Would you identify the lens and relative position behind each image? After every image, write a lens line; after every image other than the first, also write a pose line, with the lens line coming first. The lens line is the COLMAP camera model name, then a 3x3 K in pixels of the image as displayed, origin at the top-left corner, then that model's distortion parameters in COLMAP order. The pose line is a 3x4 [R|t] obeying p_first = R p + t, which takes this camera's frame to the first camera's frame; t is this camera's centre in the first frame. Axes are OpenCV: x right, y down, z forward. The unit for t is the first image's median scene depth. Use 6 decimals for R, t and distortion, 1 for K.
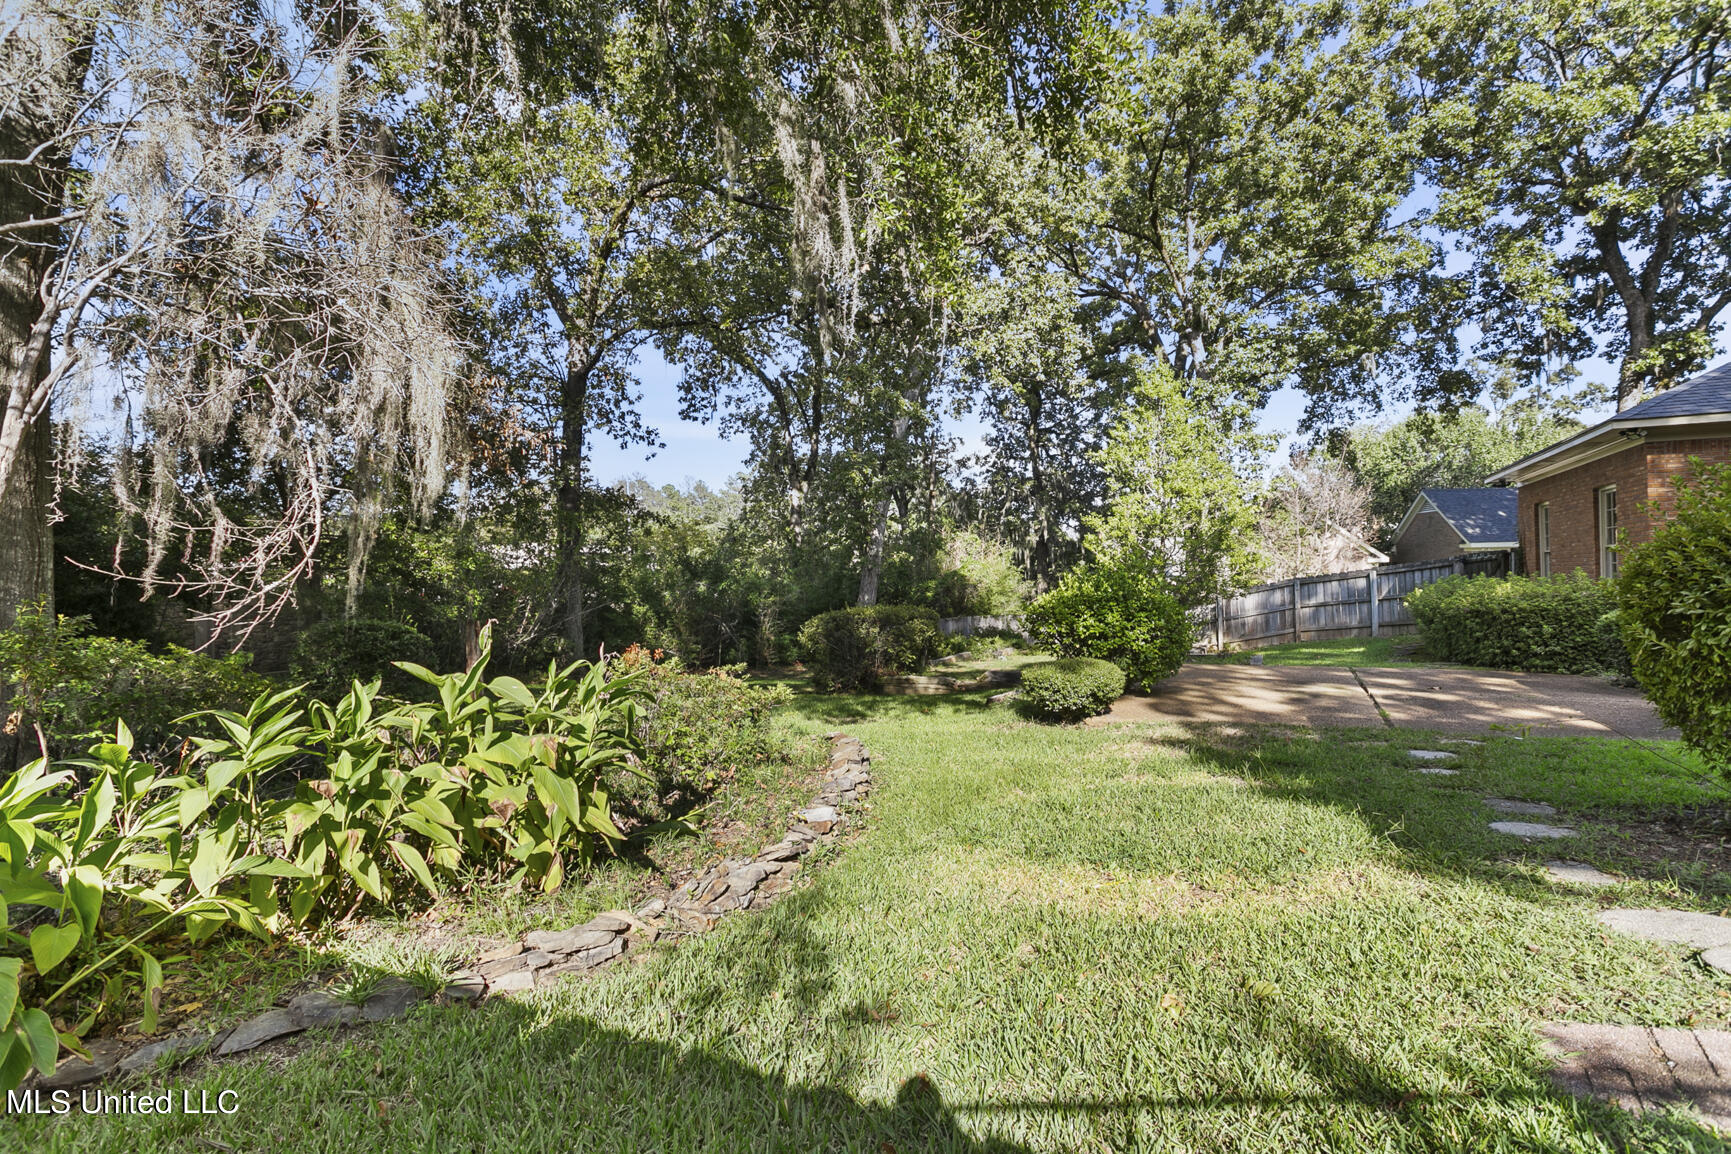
lens RADIAL K [[826.7, 0, 897.1], [0, 826.7, 572.9], [0, 0, 1]] dist [0.026860, 0.000819]
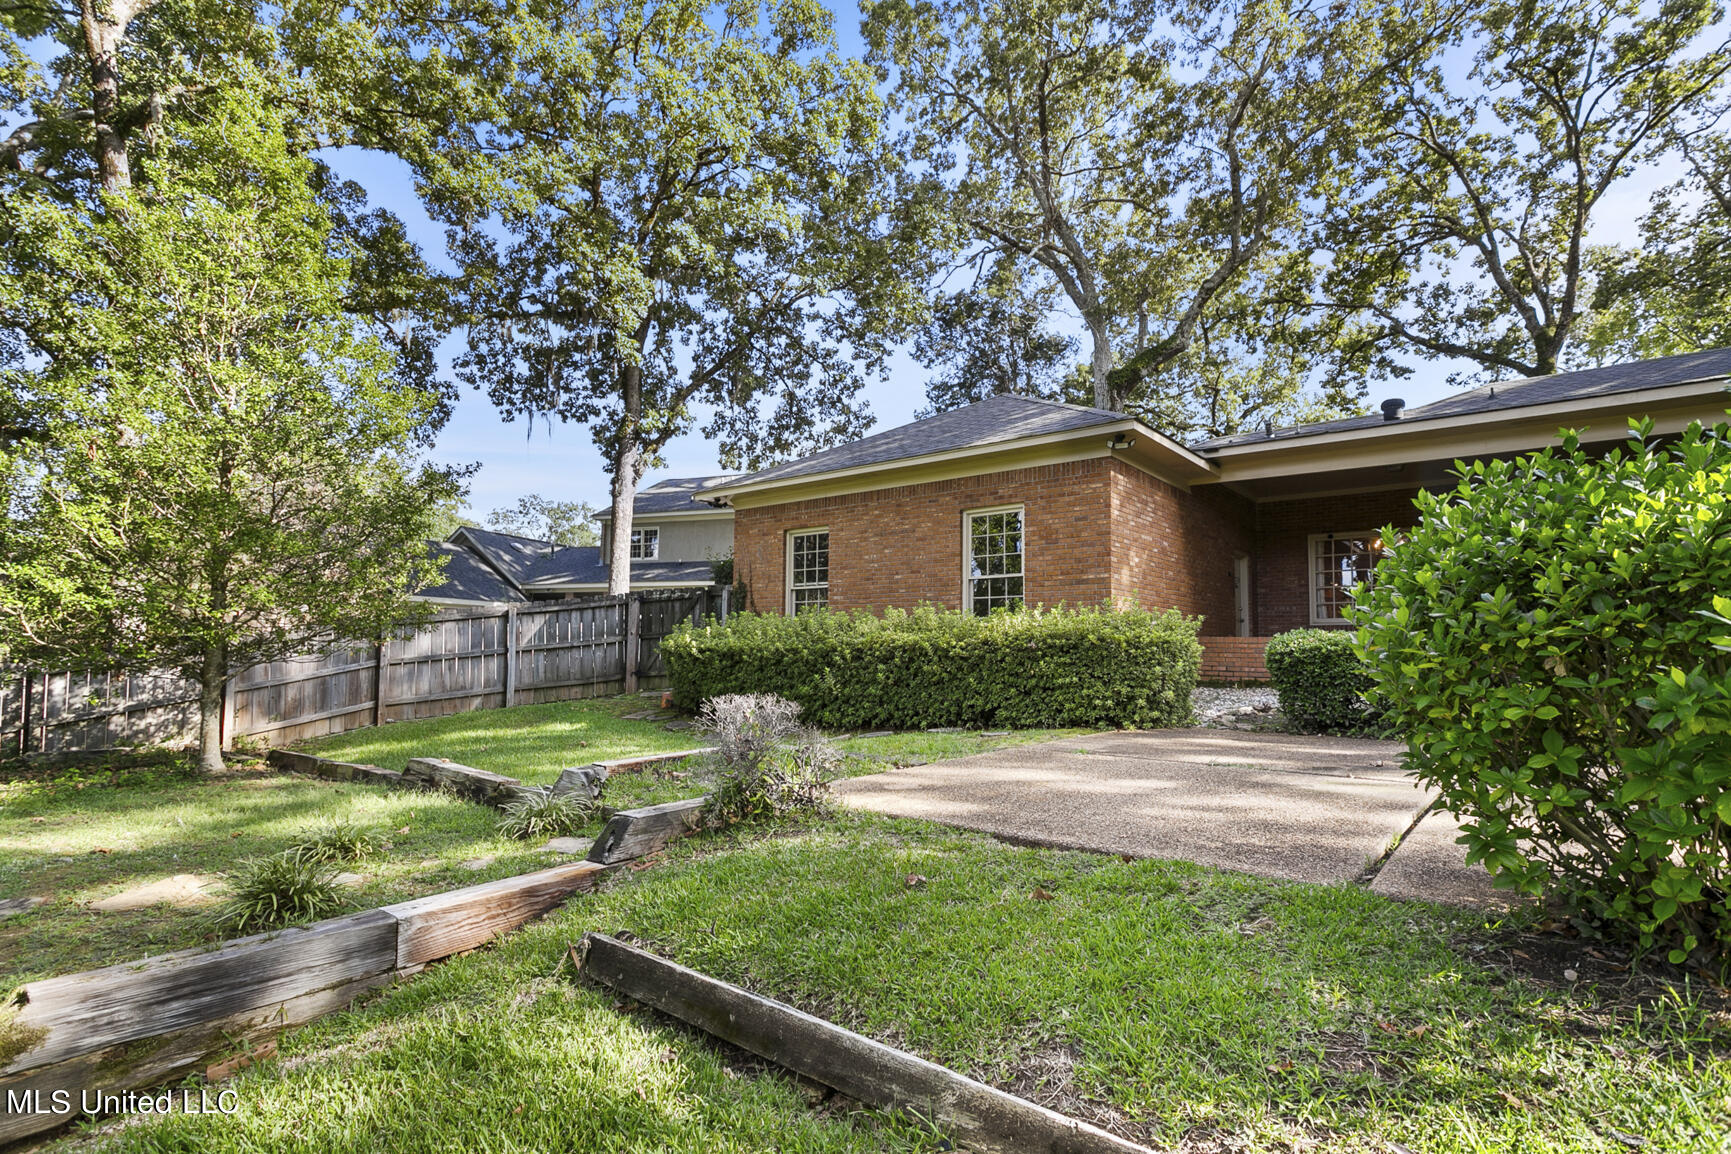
lens RADIAL K [[838.0, 0, 822.5], [0, 838.0, 585.3], [0, 0, 1]] dist [-0.000710, -0.000063]
pose [[0.260103, 0.093985, 0.960996, -0.007256], [-0.020294, 0.995564, -0.091874, 0.027126], [-0.965368, 0.004394, 0.260856, 0.437636]]
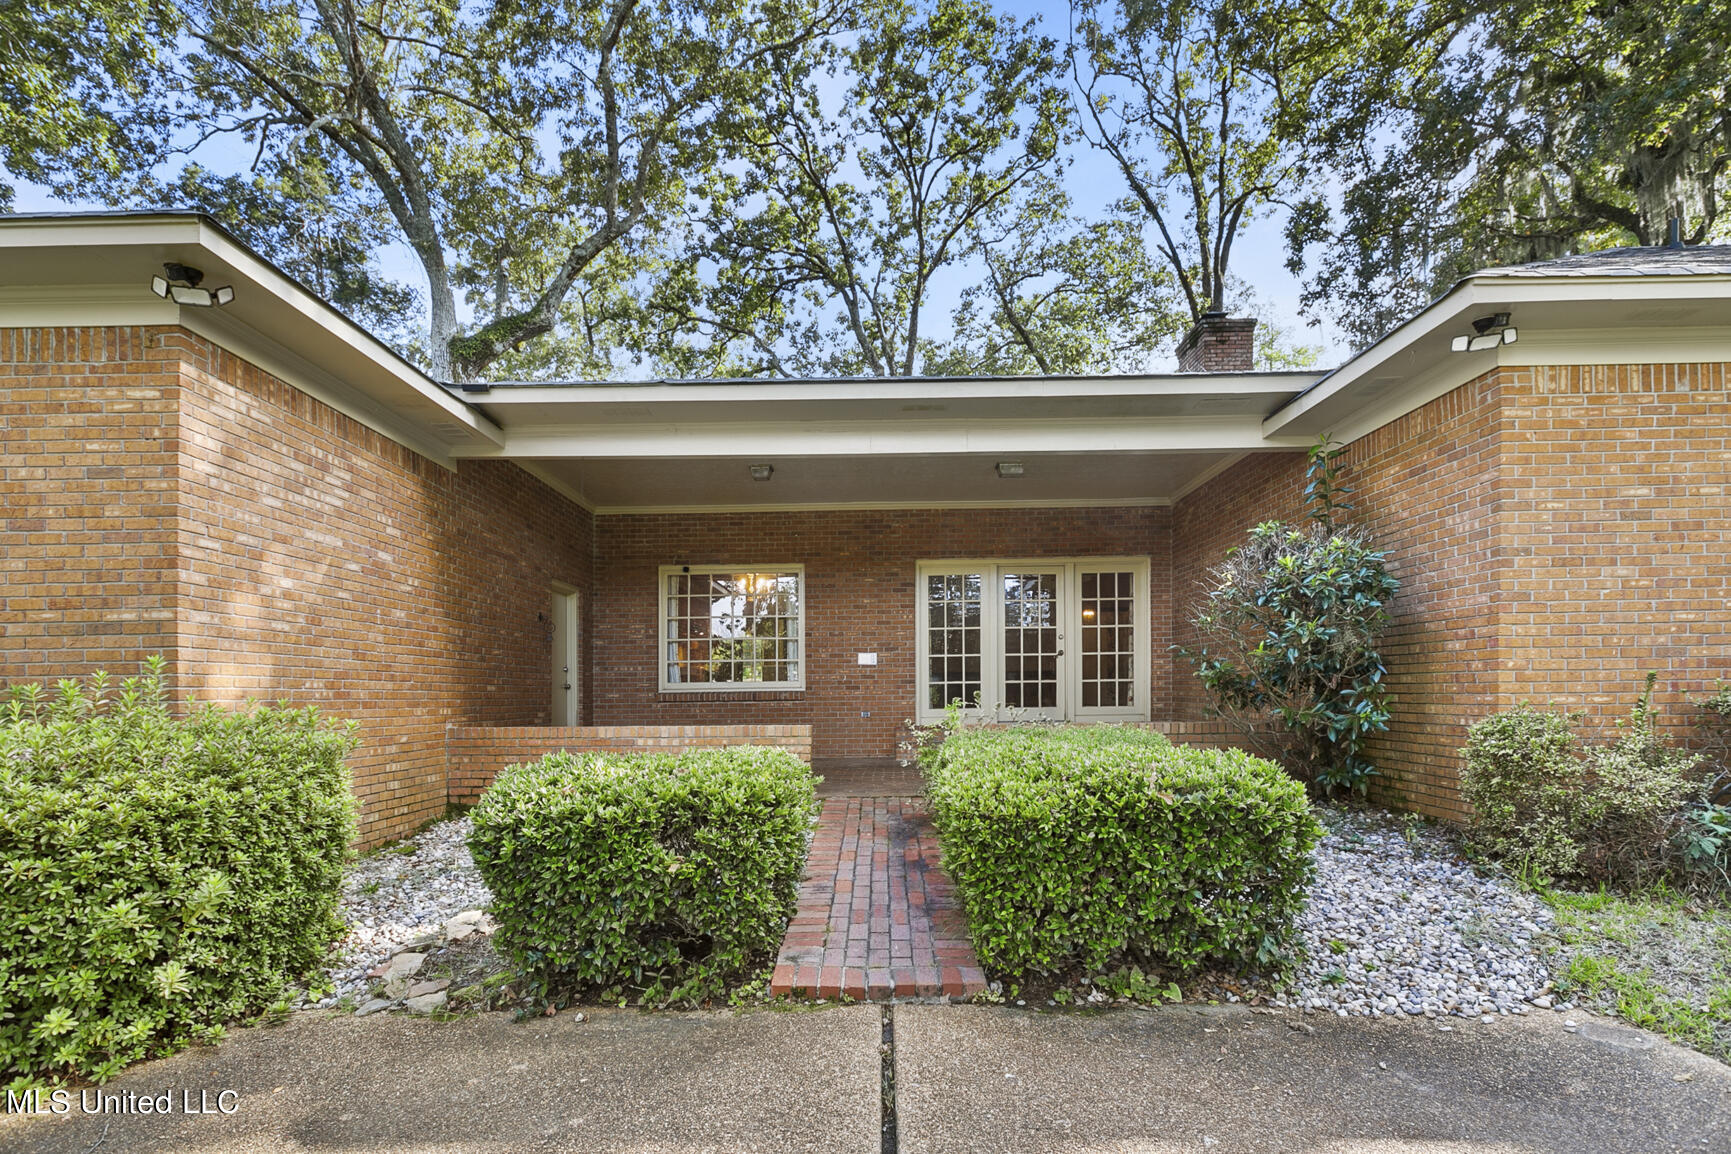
lens RADIAL K [[883.7, 0, 845.6], [0, 883.7, 681.9], [0, 0, 1]] dist [0.003576, 0.001646]
pose [[-0.409444, 0.029723, 0.911851, 0.175161], [0.014849, 0.999554, -0.025915, 0.005385], [-0.912215, 0.002929, -0.409702, 0.368875]]
